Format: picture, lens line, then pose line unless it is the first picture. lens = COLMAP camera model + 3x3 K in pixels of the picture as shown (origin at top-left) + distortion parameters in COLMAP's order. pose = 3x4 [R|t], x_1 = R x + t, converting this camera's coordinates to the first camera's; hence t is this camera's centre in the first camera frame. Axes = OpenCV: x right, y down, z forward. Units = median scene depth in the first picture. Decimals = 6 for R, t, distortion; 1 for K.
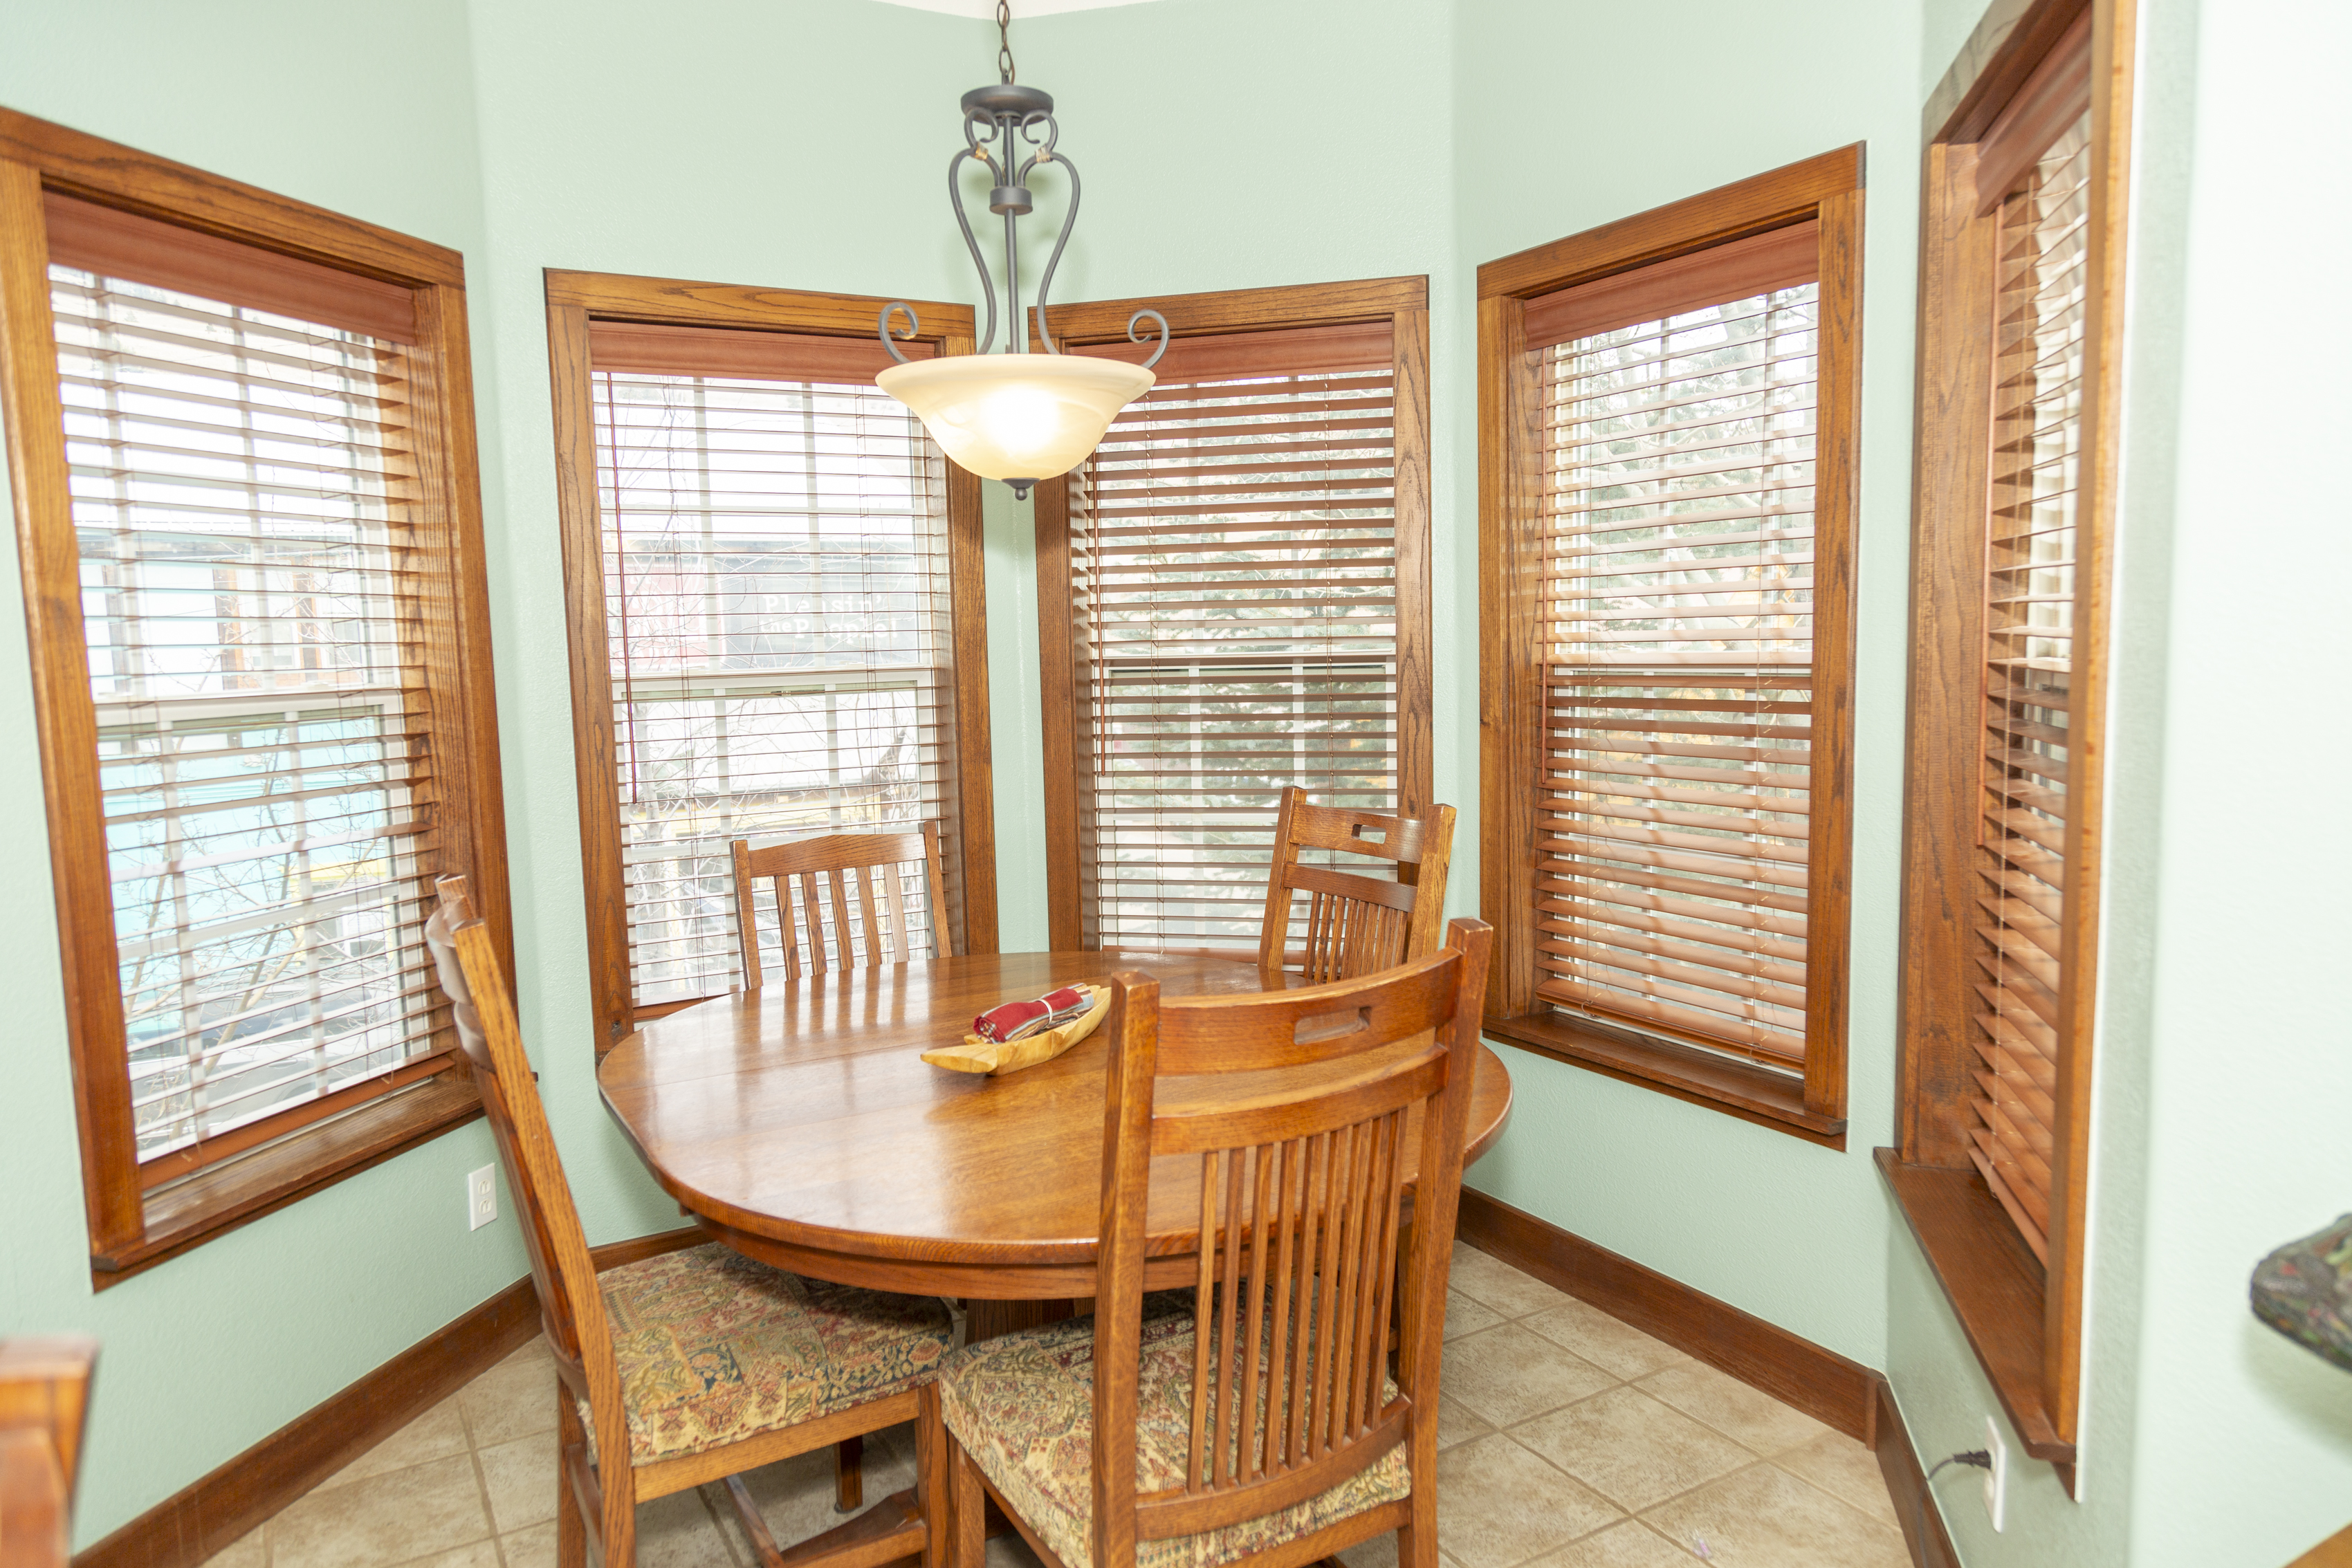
lens RADIAL K [[1528.7, 0, 1176.0], [0, 1528.7, 784.0], [0, 0, 1]] dist [0.000950, 0.001637]
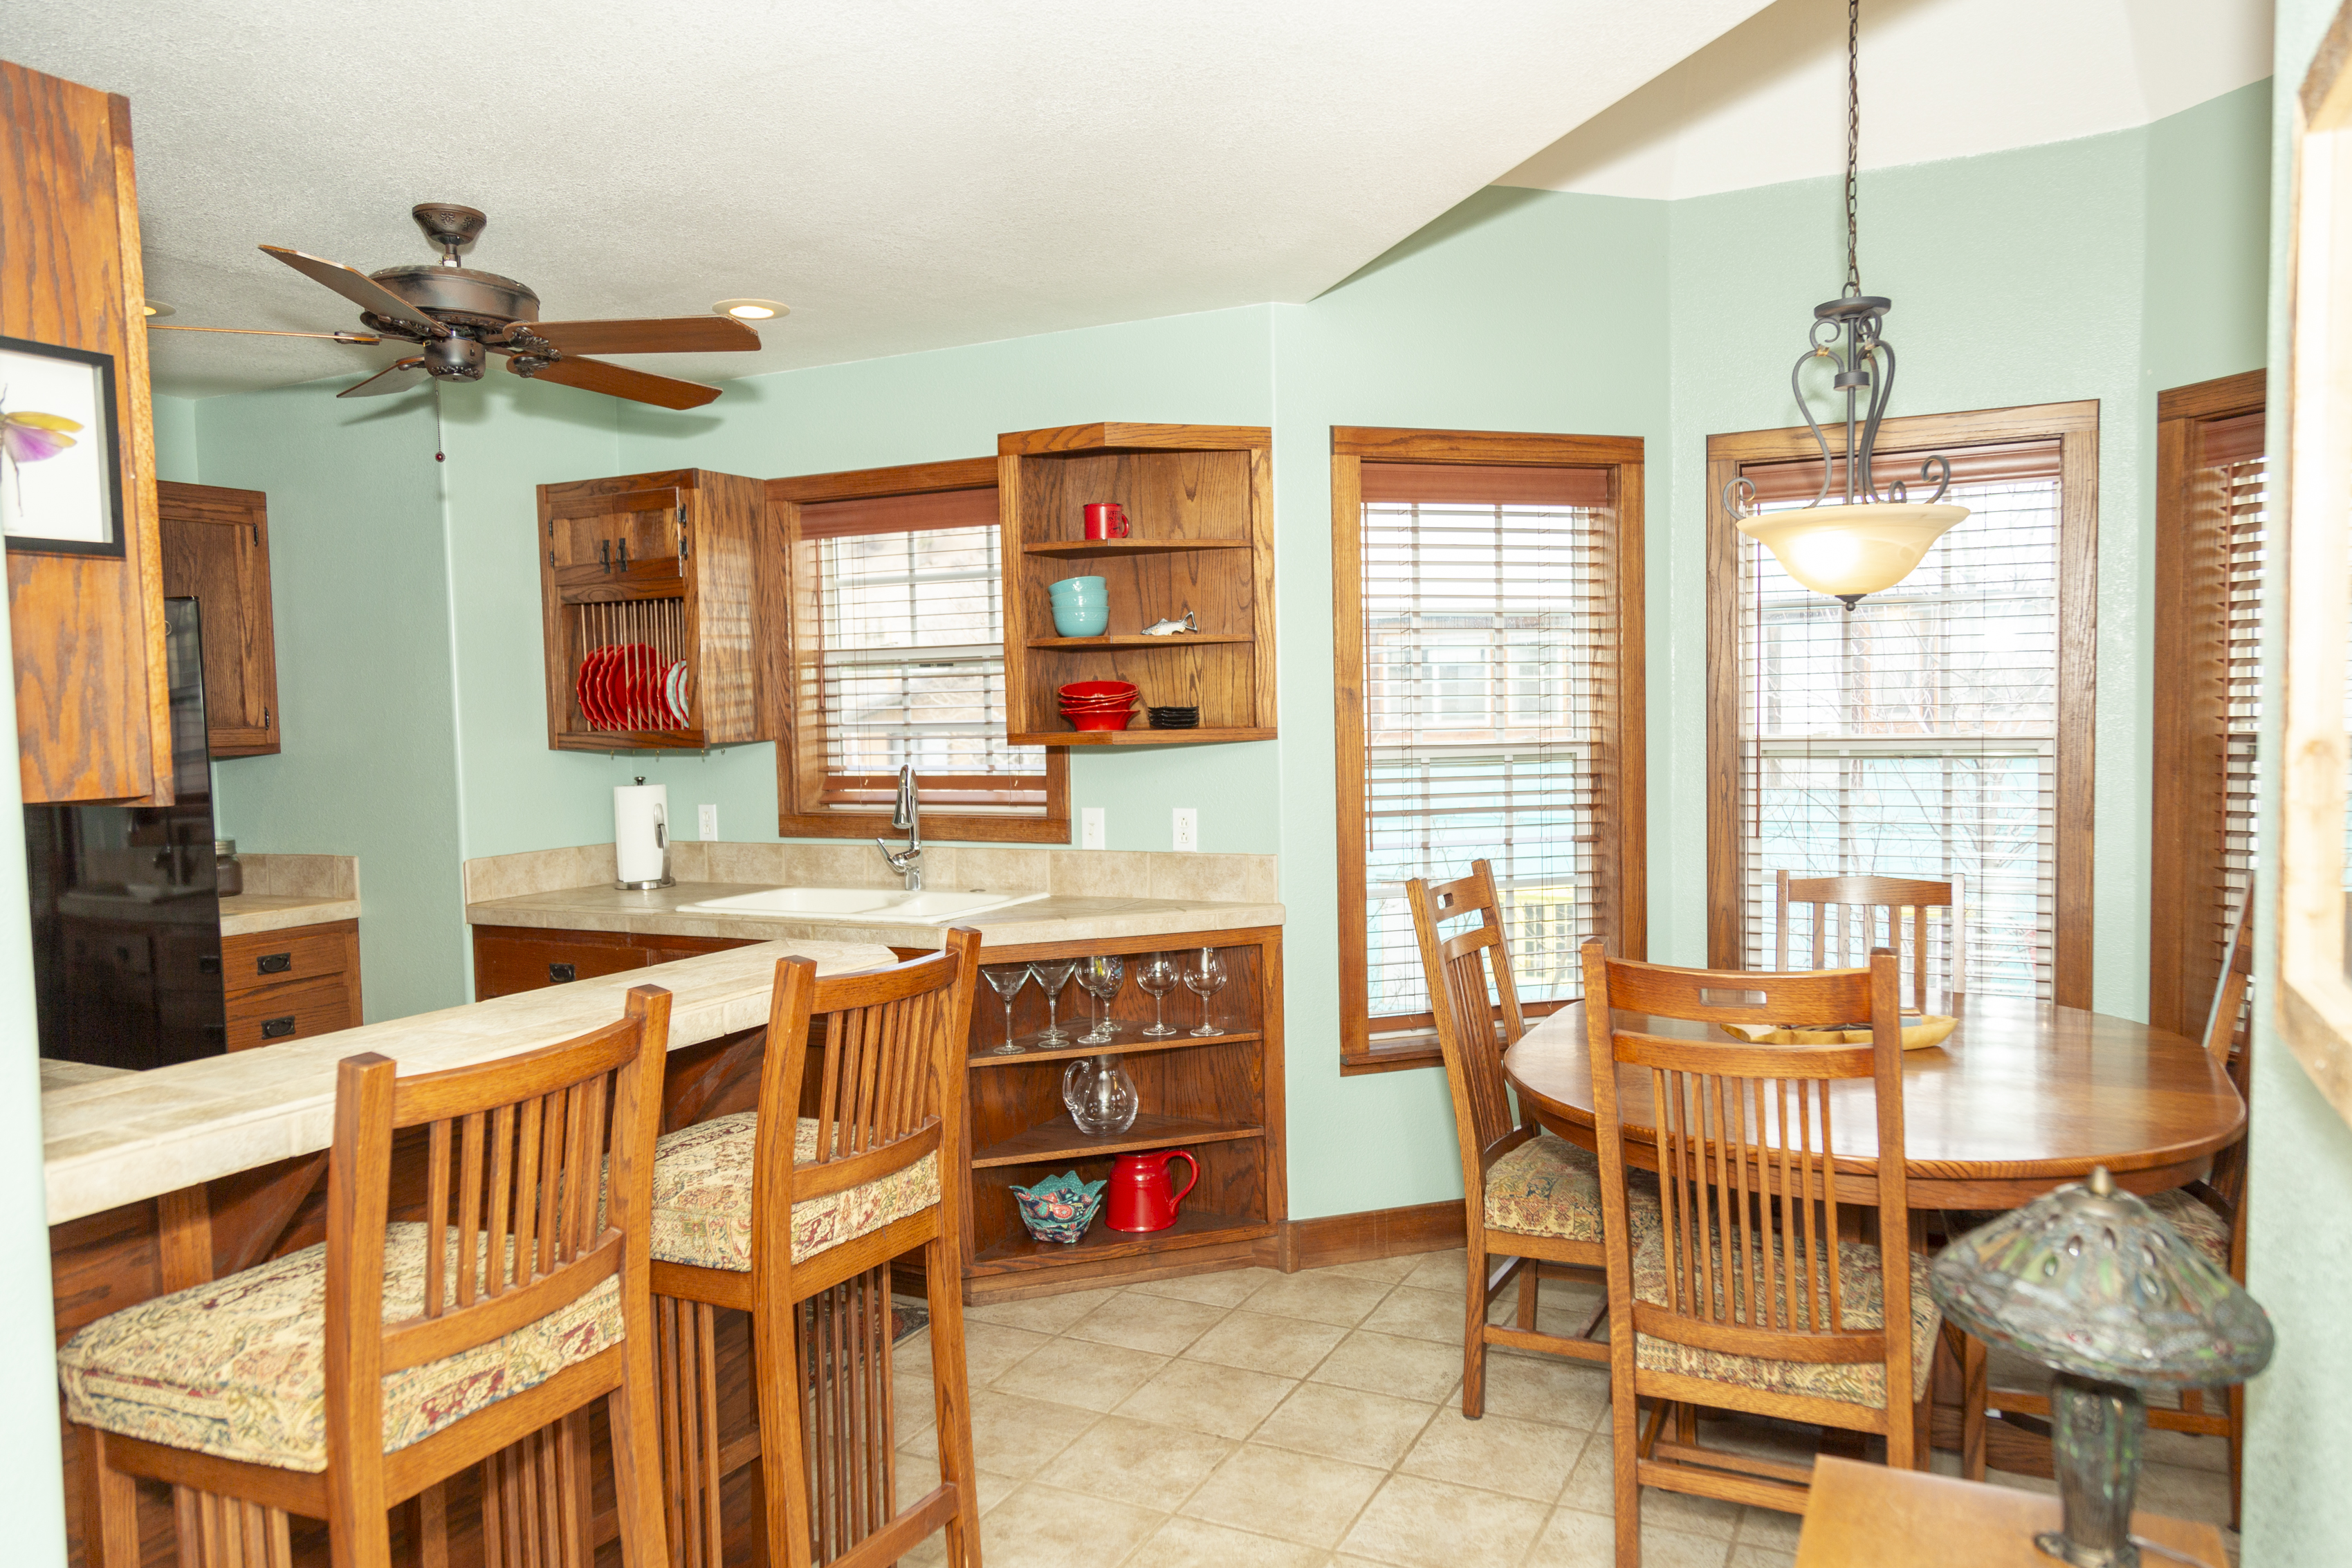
lens RADIAL K [[1556.9, 0, 1201.4], [0, 1556.9, 791.7], [0, 0, 1]] dist [0.011703, 0.006442]
pose [[0.547047, 0.060400, -0.834920, 0.533810], [-0.080899, 0.996540, 0.019086, -0.013849], [0.833184, 0.057103, 0.550040, -0.118982]]
